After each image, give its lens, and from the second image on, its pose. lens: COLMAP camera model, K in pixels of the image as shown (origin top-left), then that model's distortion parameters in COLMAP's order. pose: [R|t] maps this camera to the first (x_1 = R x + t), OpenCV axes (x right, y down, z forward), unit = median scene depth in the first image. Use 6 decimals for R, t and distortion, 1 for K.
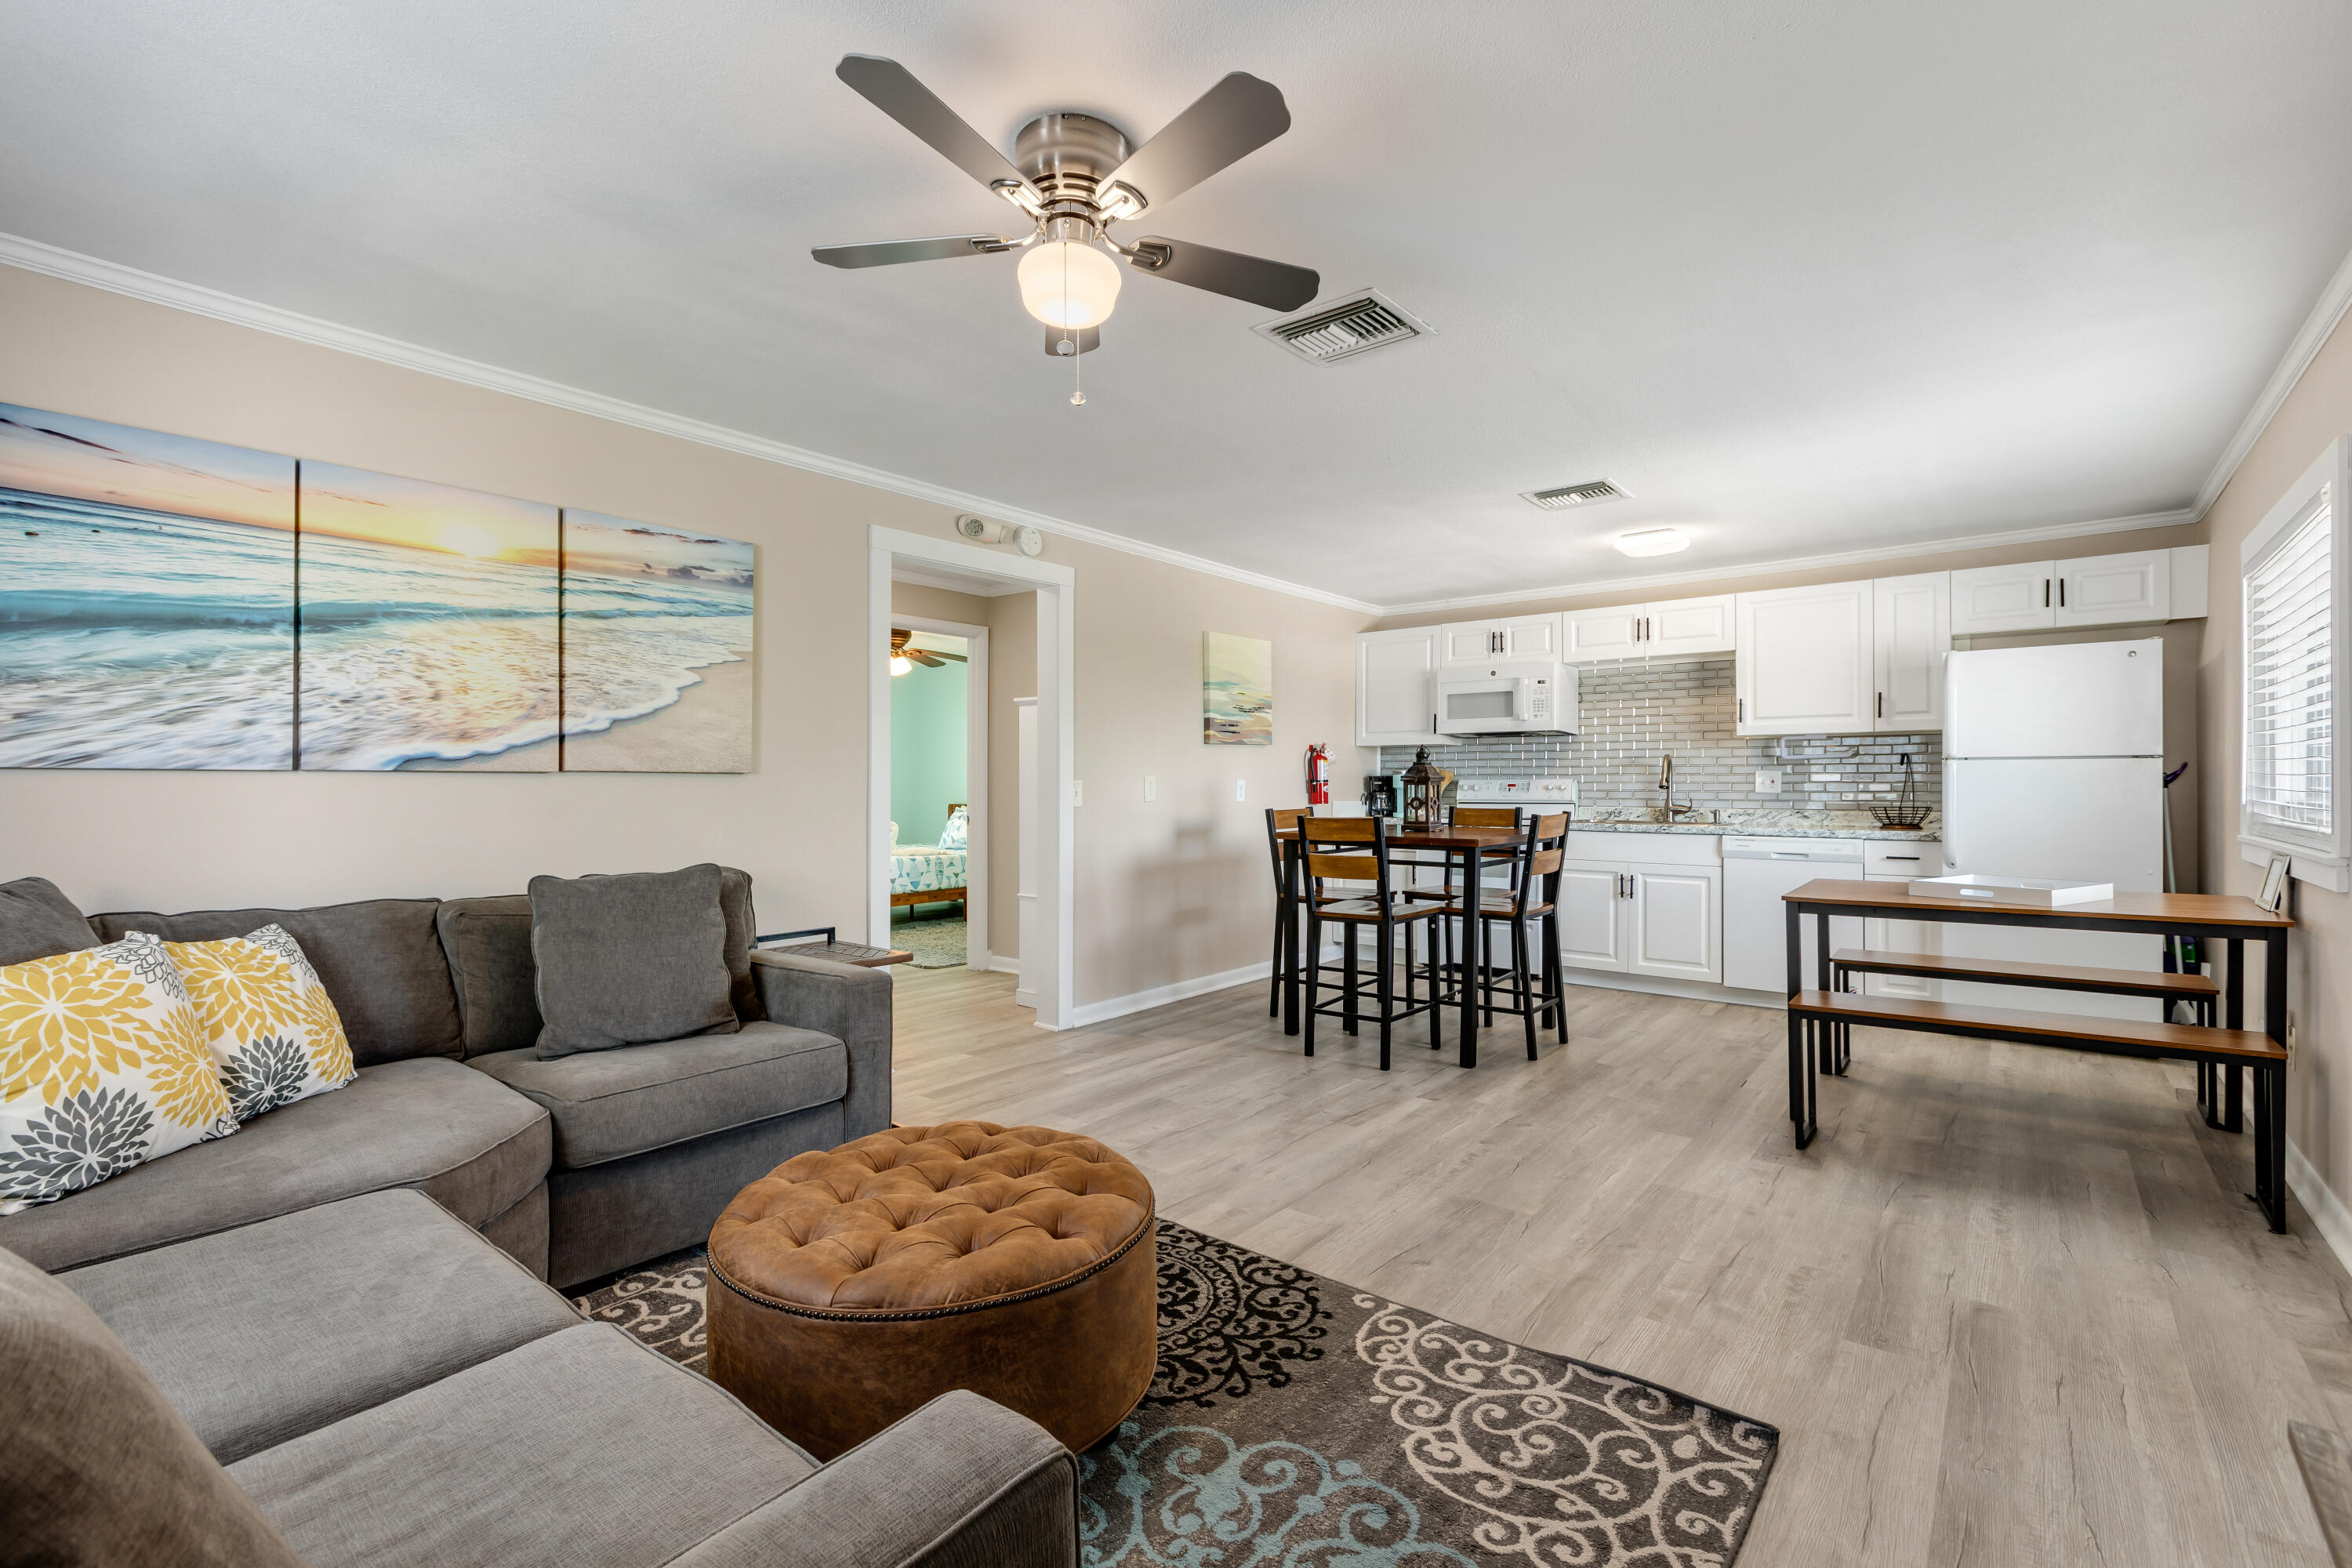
lens RADIAL K [[1039.6, 0, 1176.0], [0, 1039.6, 784.0], [0, 0, 1]] dist [-0.076964, 0.000053]
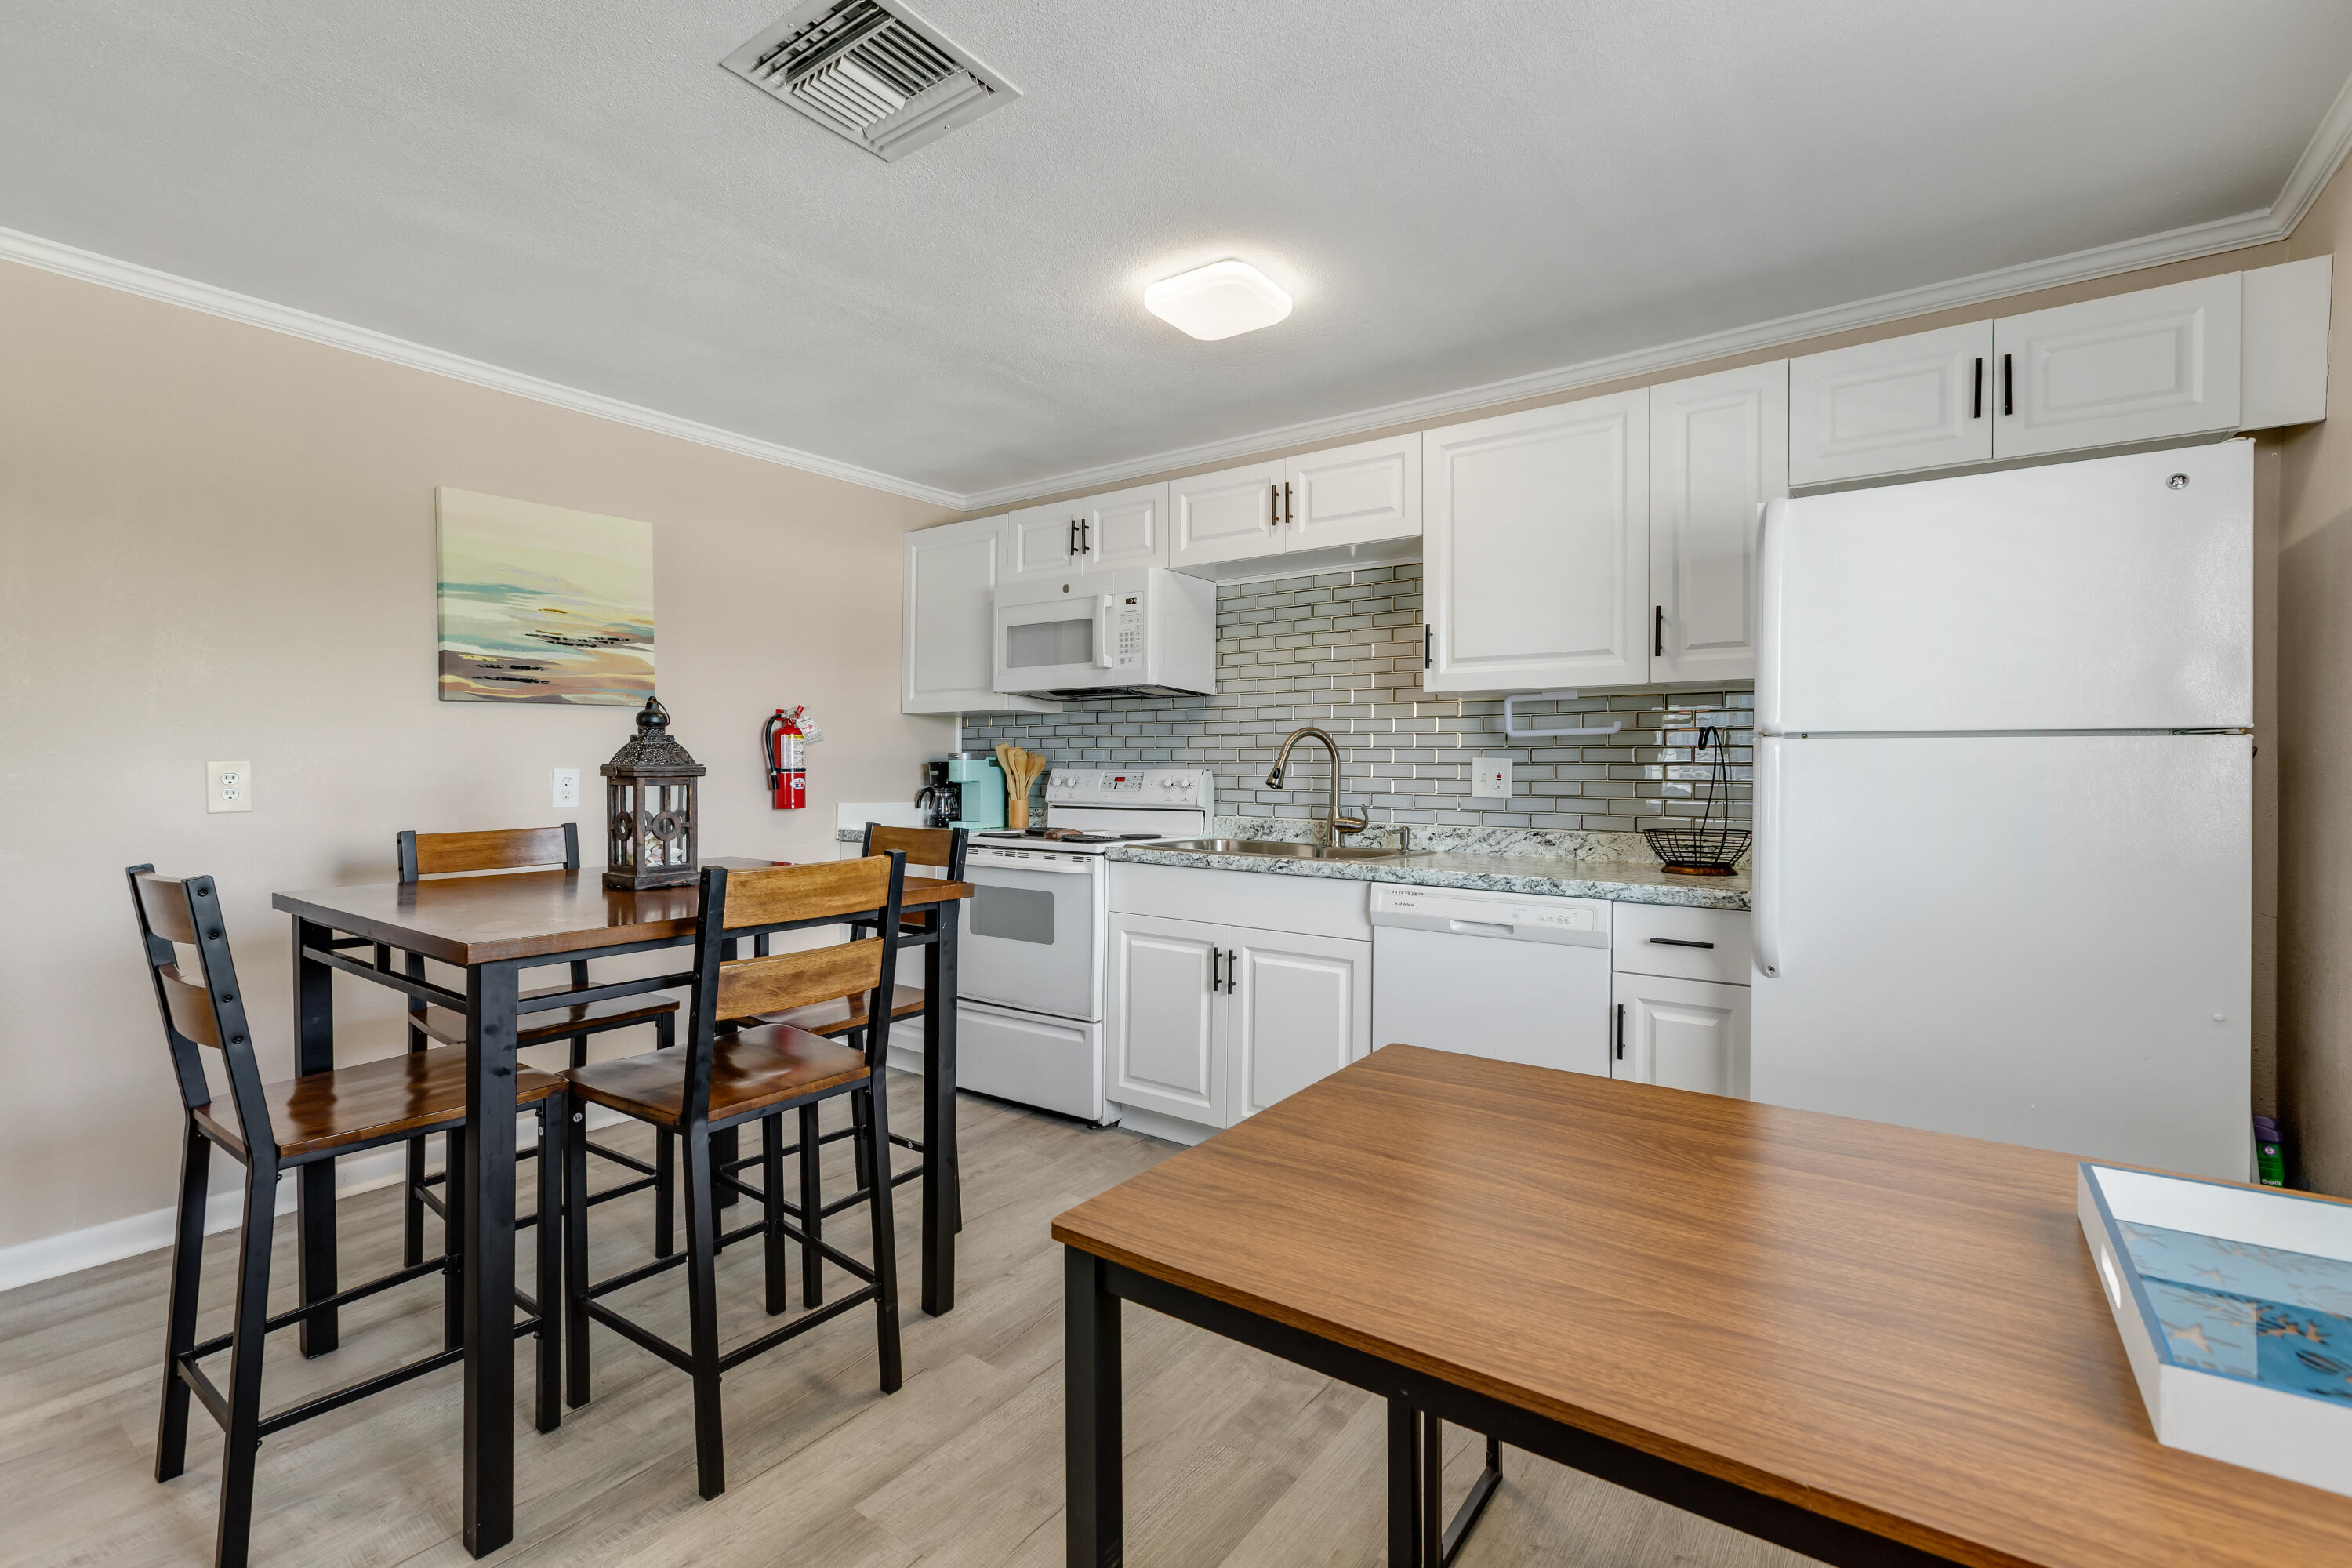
lens RADIAL K [[1191.0, 0, 1175.8], [0, 1191.0, 765.1], [0, 0, 1]] dist [-0.068133, -0.001159]
pose [[0.992406, 0.006115, 0.122852, 0.327447], [-0.005880, 0.999980, -0.002269, -0.006599], [-0.122863, 0.001530, 0.992422, 0.368033]]
